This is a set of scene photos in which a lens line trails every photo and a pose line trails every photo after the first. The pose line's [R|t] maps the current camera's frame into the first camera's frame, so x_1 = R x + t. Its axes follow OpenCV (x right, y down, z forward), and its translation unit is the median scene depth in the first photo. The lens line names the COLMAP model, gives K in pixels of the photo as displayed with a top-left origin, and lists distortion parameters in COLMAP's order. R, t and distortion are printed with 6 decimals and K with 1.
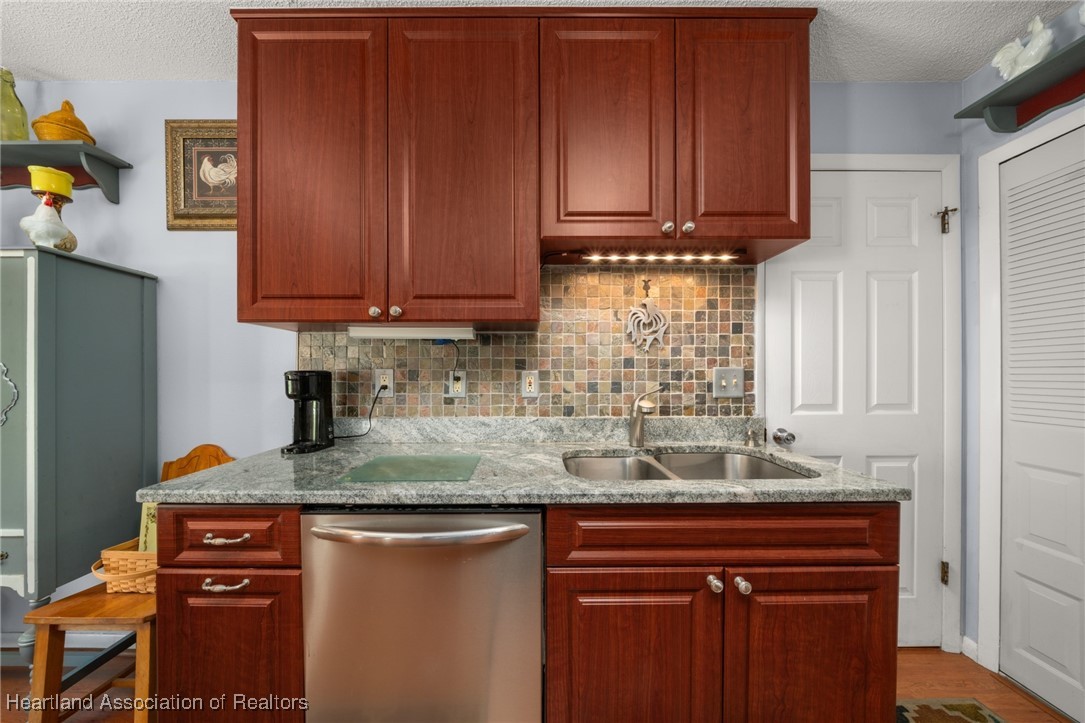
lens RADIAL K [[369.5, 0, 546.9], [0, 369.5, 370.1], [0, 0, 1]] dist [-0.007930, 0.000136]
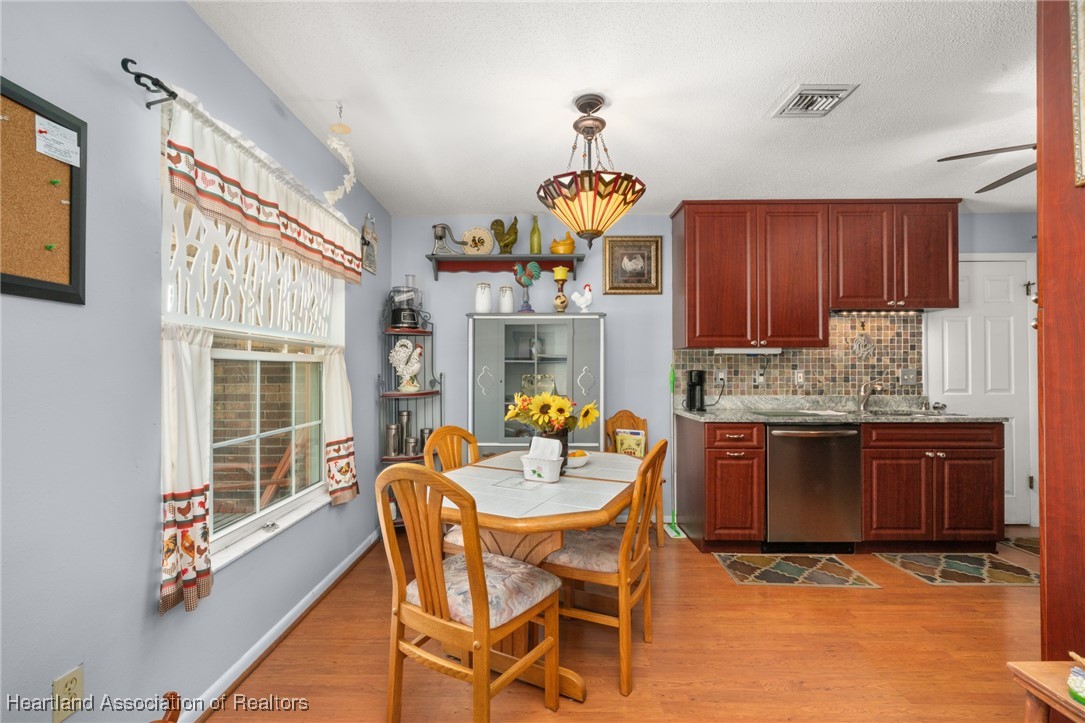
lens RADIAL K [[470.3, 0, 538.7], [0, 470.3, 362.5], [0, 0, 1]] dist [-0.000124, 0.001340]
pose [[0.999896, 0.000242, -0.014404, -1.325469], [-0.000443, 0.999902, -0.013968, -0.004485], [0.014399, 0.013973, 0.999799, -1.385114]]
